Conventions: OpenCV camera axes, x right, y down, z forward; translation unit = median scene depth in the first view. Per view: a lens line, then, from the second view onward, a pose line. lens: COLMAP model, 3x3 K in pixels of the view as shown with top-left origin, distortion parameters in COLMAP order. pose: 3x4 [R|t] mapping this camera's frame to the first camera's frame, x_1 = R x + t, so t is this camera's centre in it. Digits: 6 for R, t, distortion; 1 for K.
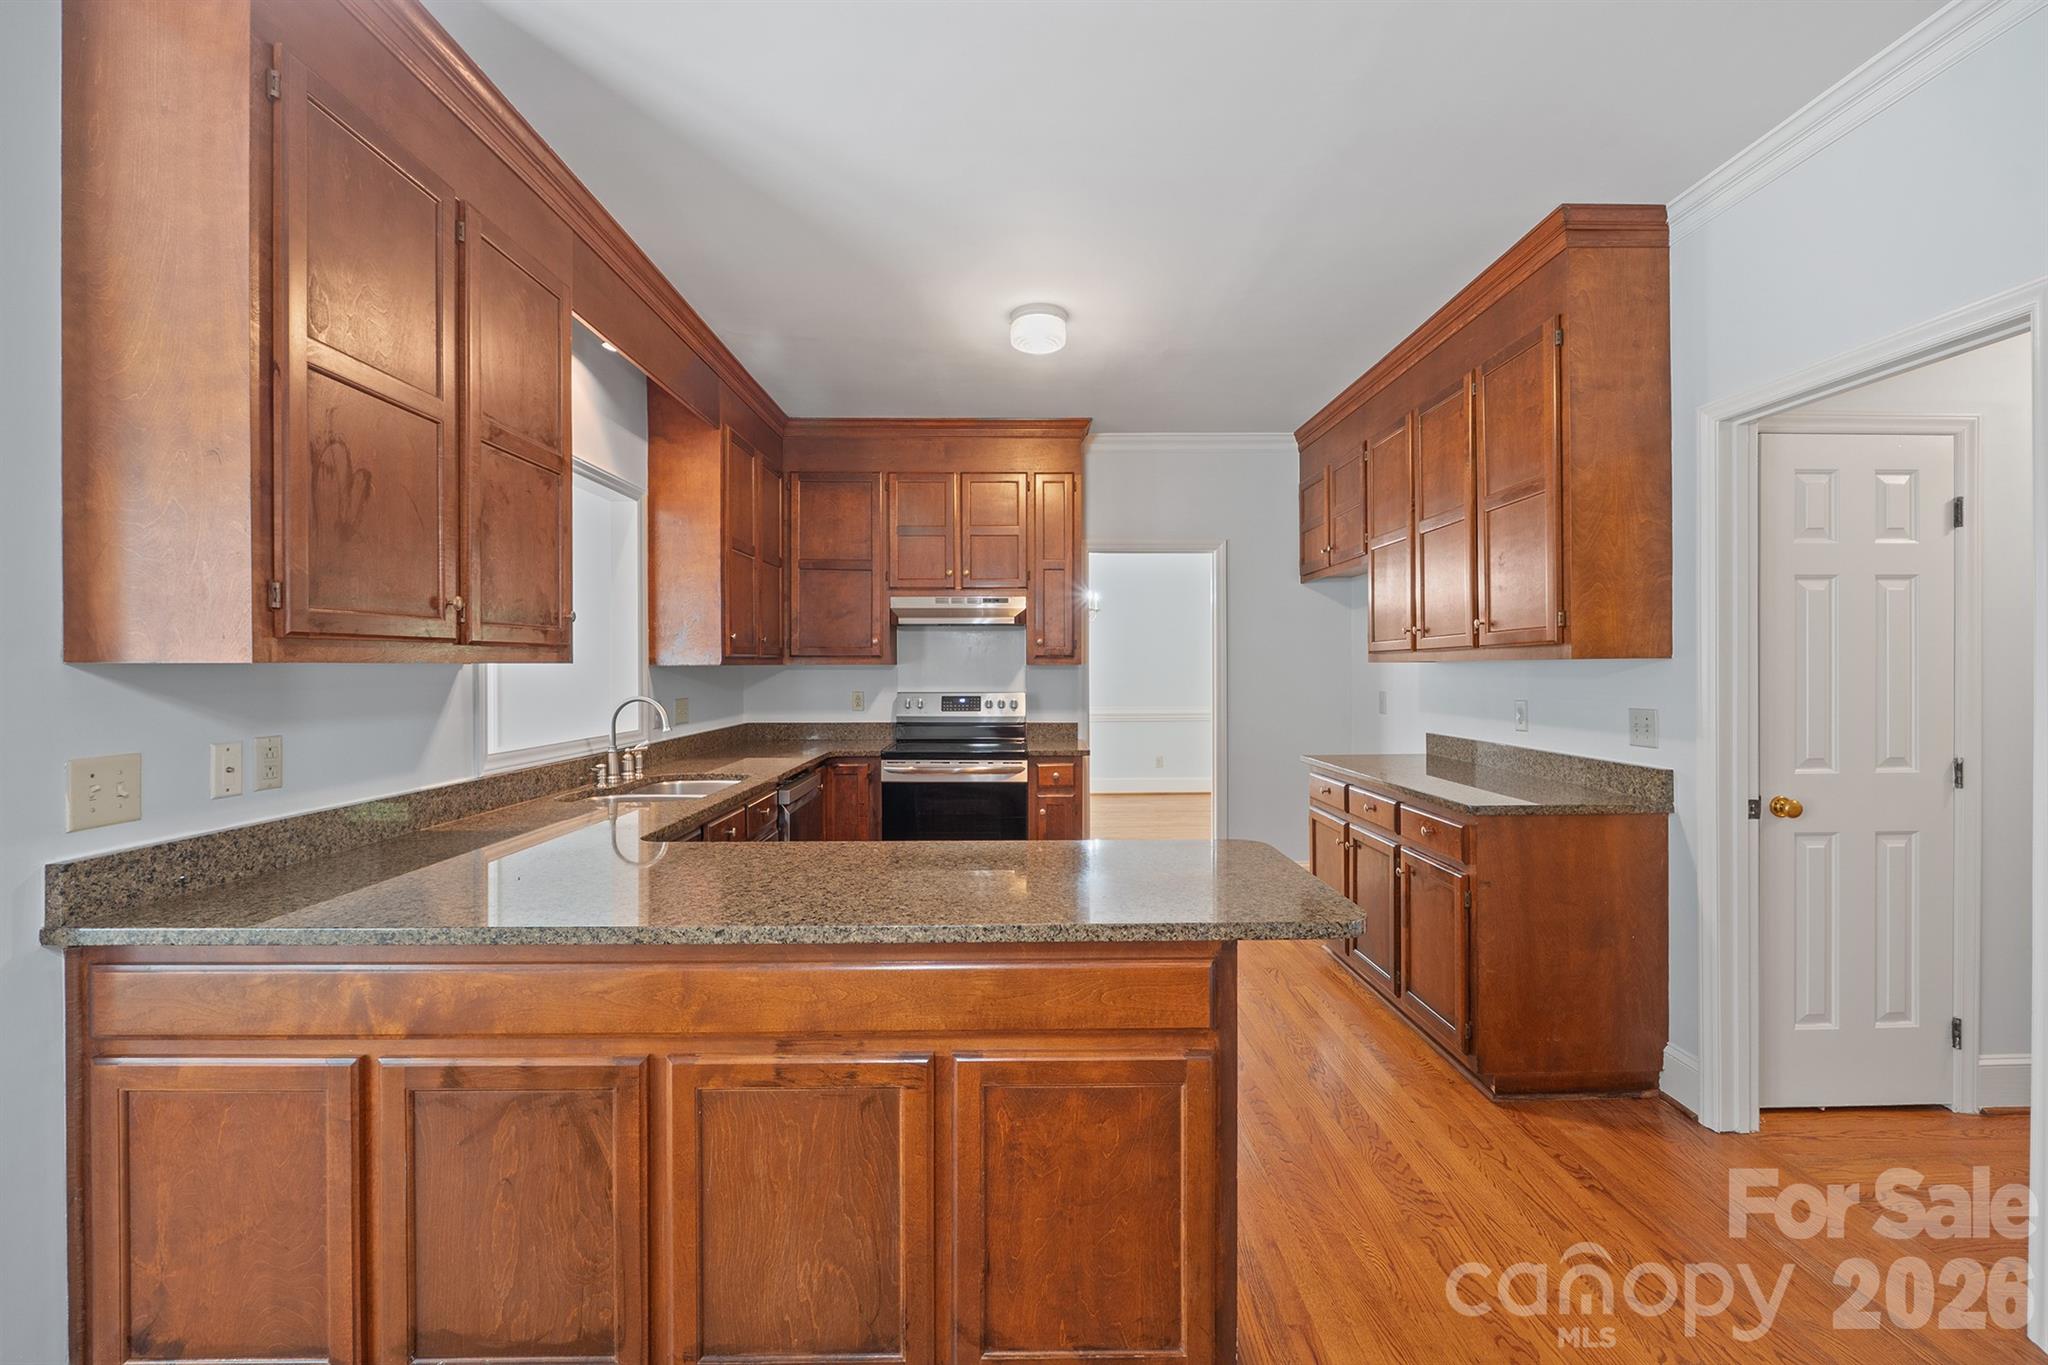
lens RADIAL K [[862.3, 0, 1030.8], [0, 862.3, 669.0], [0, 0, 1]] dist [-0.005753, -0.001005]
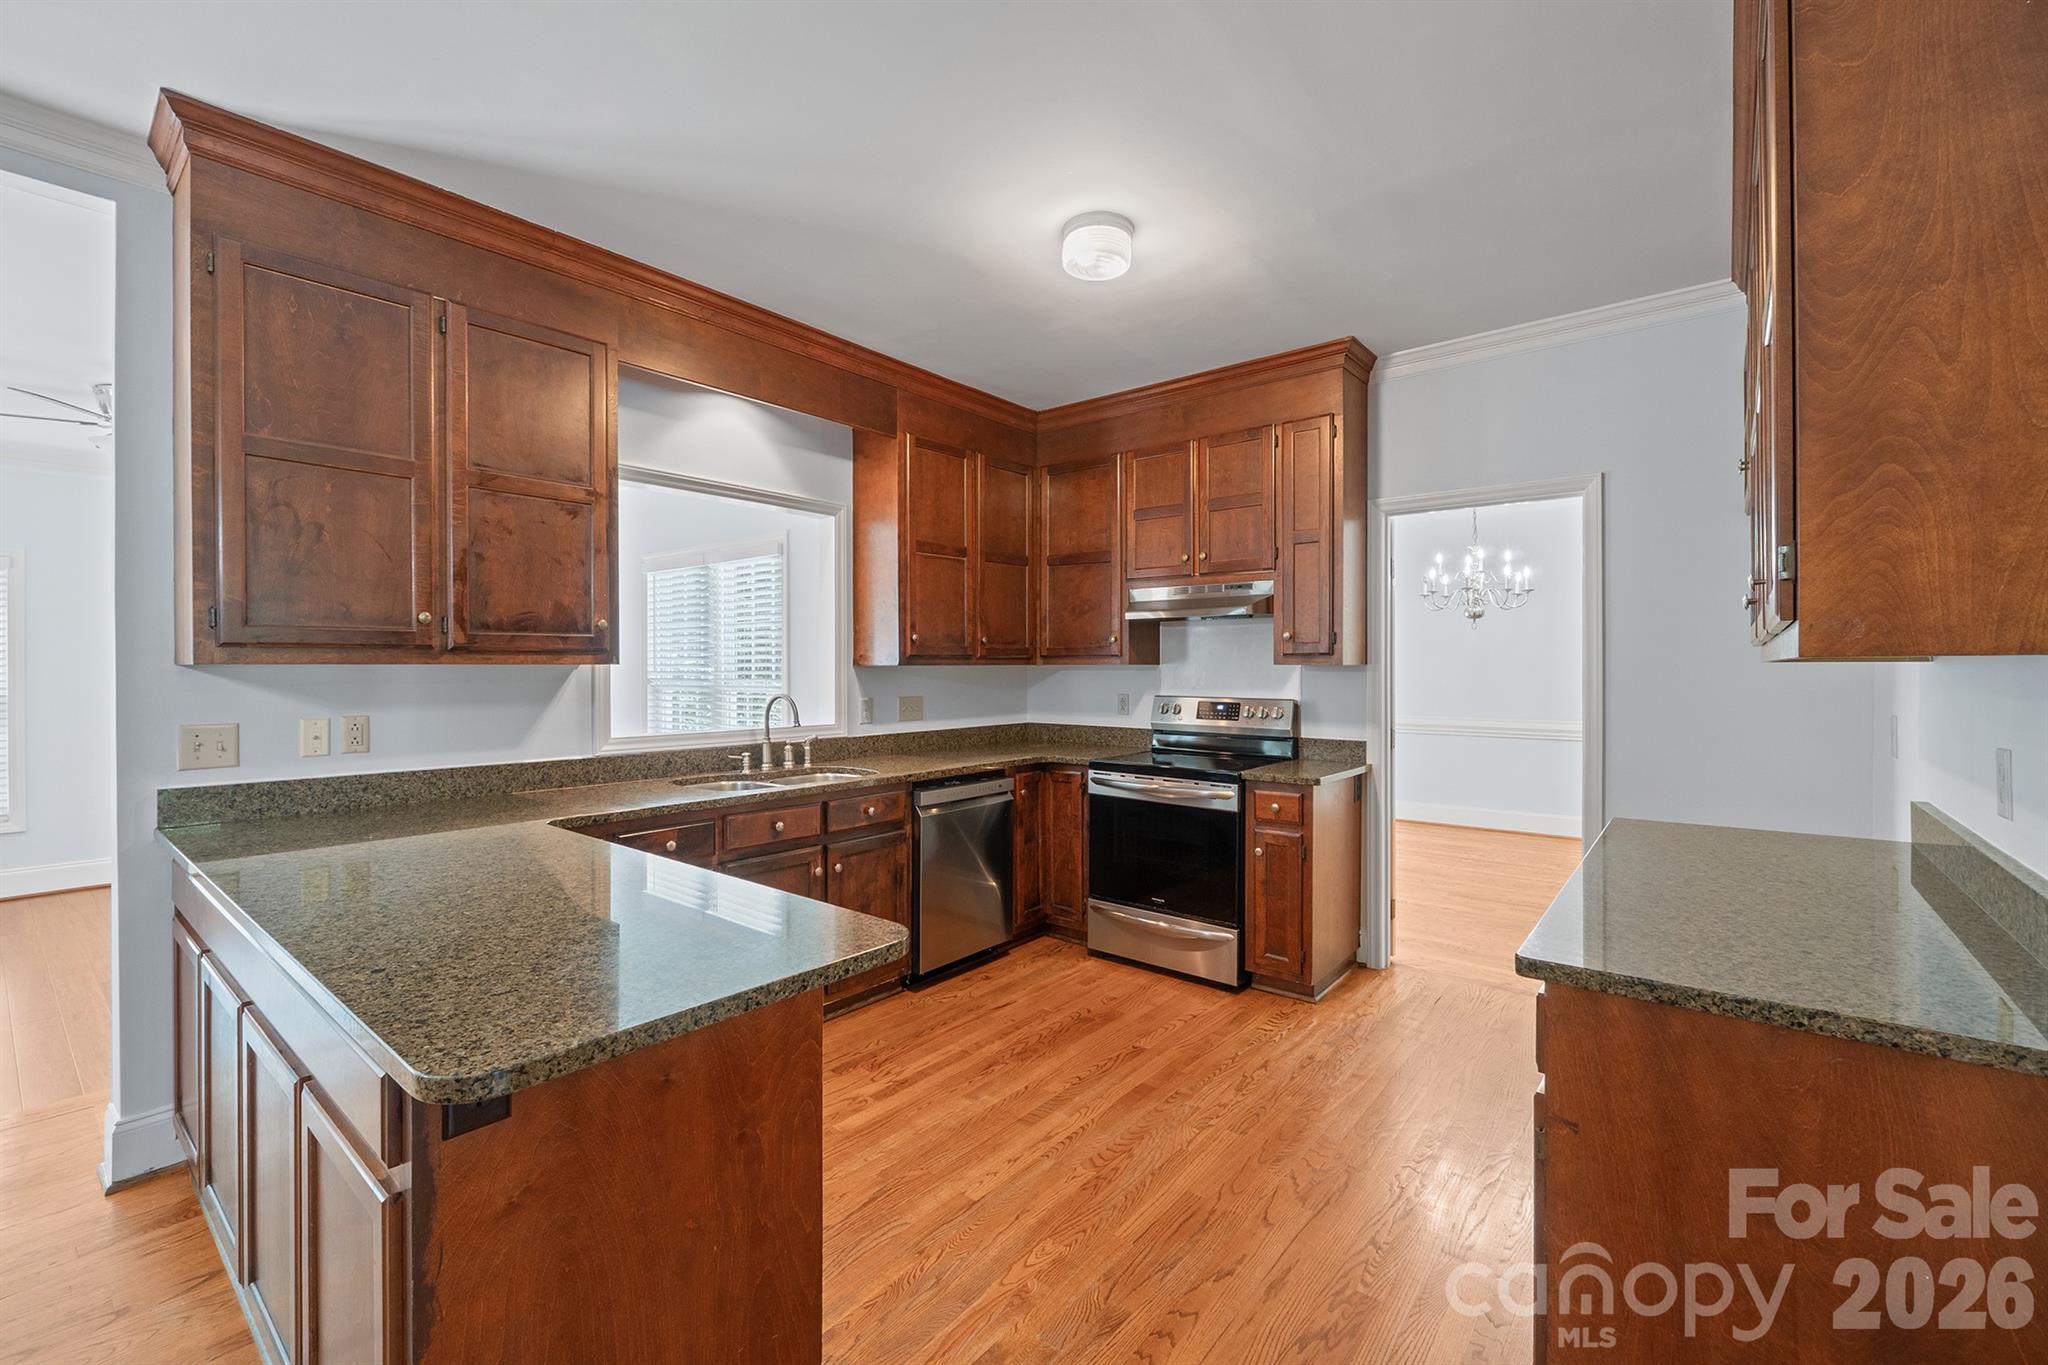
lens RADIAL K [[862.3, 0, 1027.2], [0, 862.3, 670.7], [0, 0, 1]] dist [-0.005753, -0.001005]
pose [[0.762998, 0.005738, -0.646375, 0.492664], [-0.003515, 0.999983, 0.004729, -0.004204], [0.646391, -0.001336, 0.763005, 0.354584]]
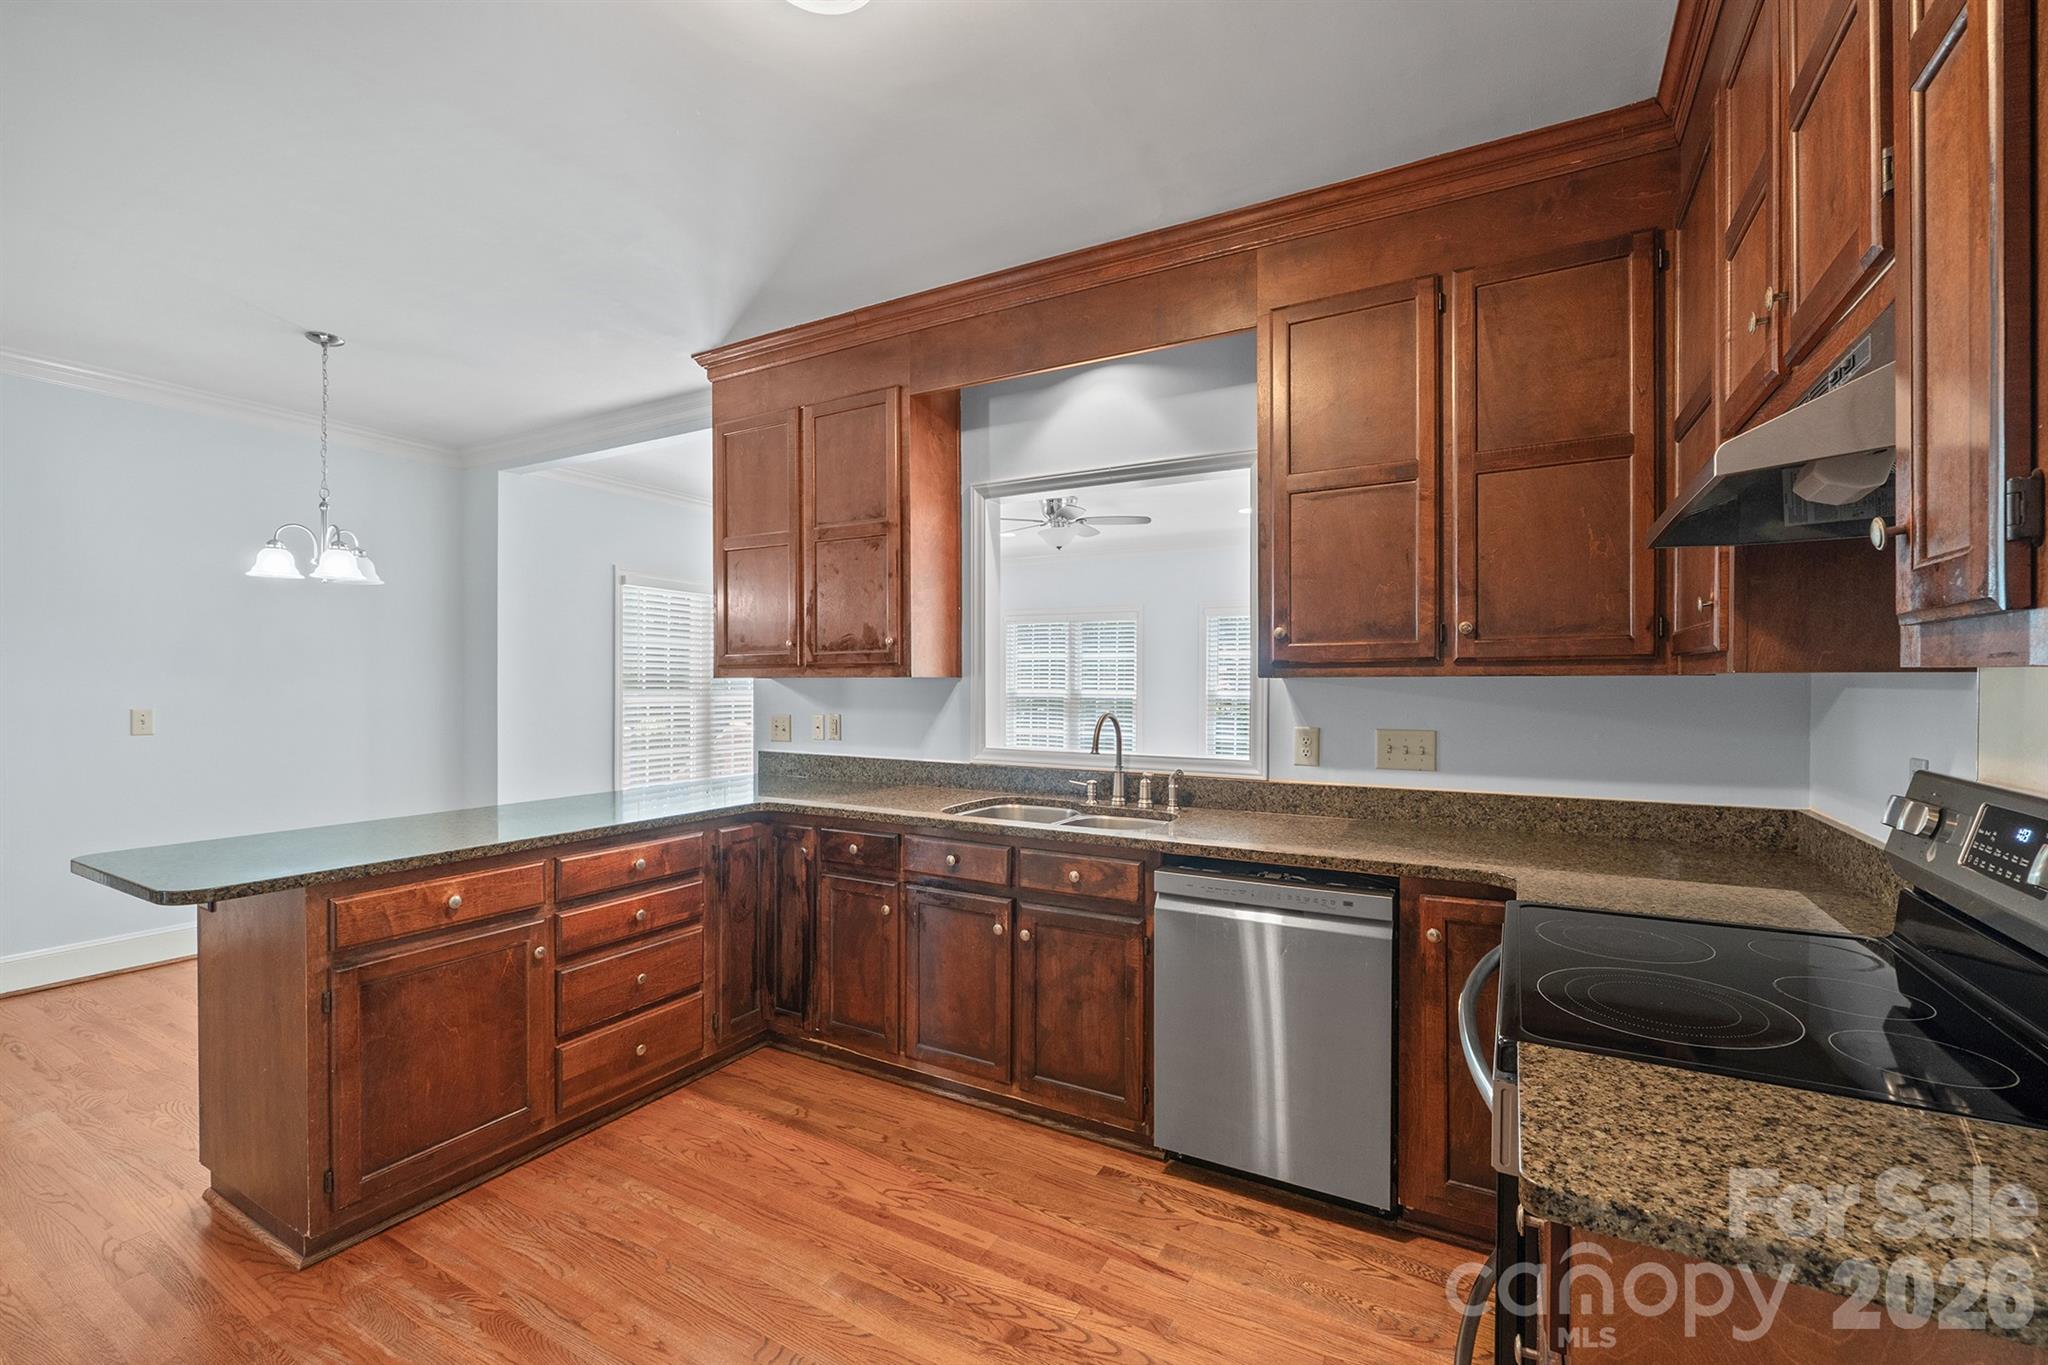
lens RADIAL K [[862.3, 0, 1024.5], [0, 862.3, 690.2], [0, 0, 1]] dist [-0.005753, -0.001005]
pose [[-0.507623, 0.010048, -0.861521, 0.357522], [-0.002557, 0.999910, 0.013169, -0.003537], [0.861576, 0.008888, -0.507552, 1.357594]]
